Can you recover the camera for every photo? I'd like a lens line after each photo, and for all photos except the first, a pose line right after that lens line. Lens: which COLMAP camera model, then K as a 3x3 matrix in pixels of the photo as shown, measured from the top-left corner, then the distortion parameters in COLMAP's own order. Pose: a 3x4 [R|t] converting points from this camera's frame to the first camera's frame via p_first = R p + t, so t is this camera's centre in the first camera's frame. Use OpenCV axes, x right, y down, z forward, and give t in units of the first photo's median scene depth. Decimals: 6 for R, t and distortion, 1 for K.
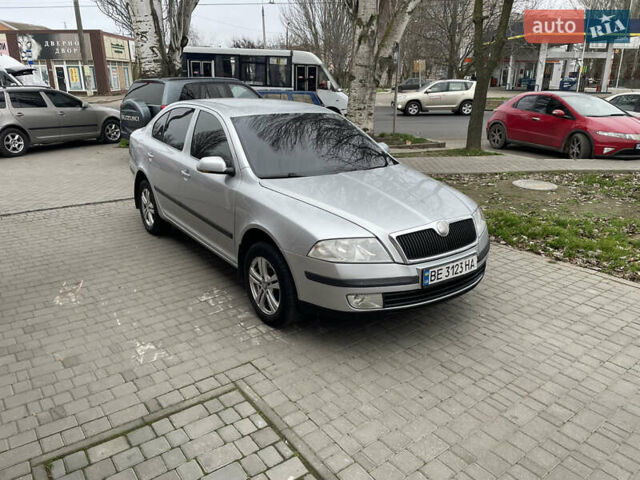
lens RADIAL K [[476.5, 0, 323.1], [0, 476.5, 239.5], [0, 0, 1]] dist [0.088629, -0.106844]
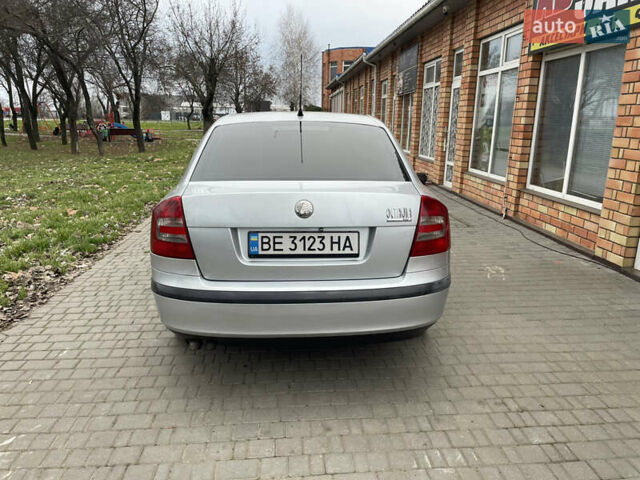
lens RADIAL K [[478.6, 0, 325.6], [0, 478.6, 240.9], [0, 0, 1]] dist [0.087827, -0.108682]
pose [[-0.840376, -0.149731, 0.520911, -0.960426], [0.154856, 0.854693, 0.495500, -0.748691], [-0.519411, 0.497072, -0.695077, 2.460089]]
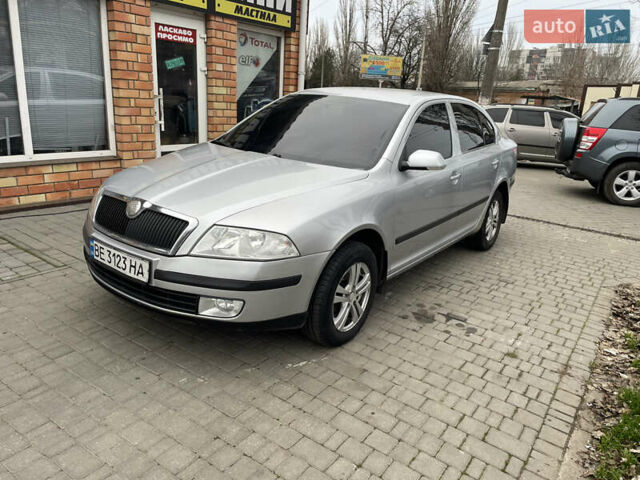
lens RADIAL K [[478.6, 0, 325.6], [0, 478.6, 240.9], [0, 0, 1]] dist [0.087827, -0.108682]
pose [[0.296565, 0.293028, -0.908947, 1.046261], [-0.366086, 0.913941, 0.175194, -0.221698], [0.882060, 0.280796, 0.378316, 0.953228]]
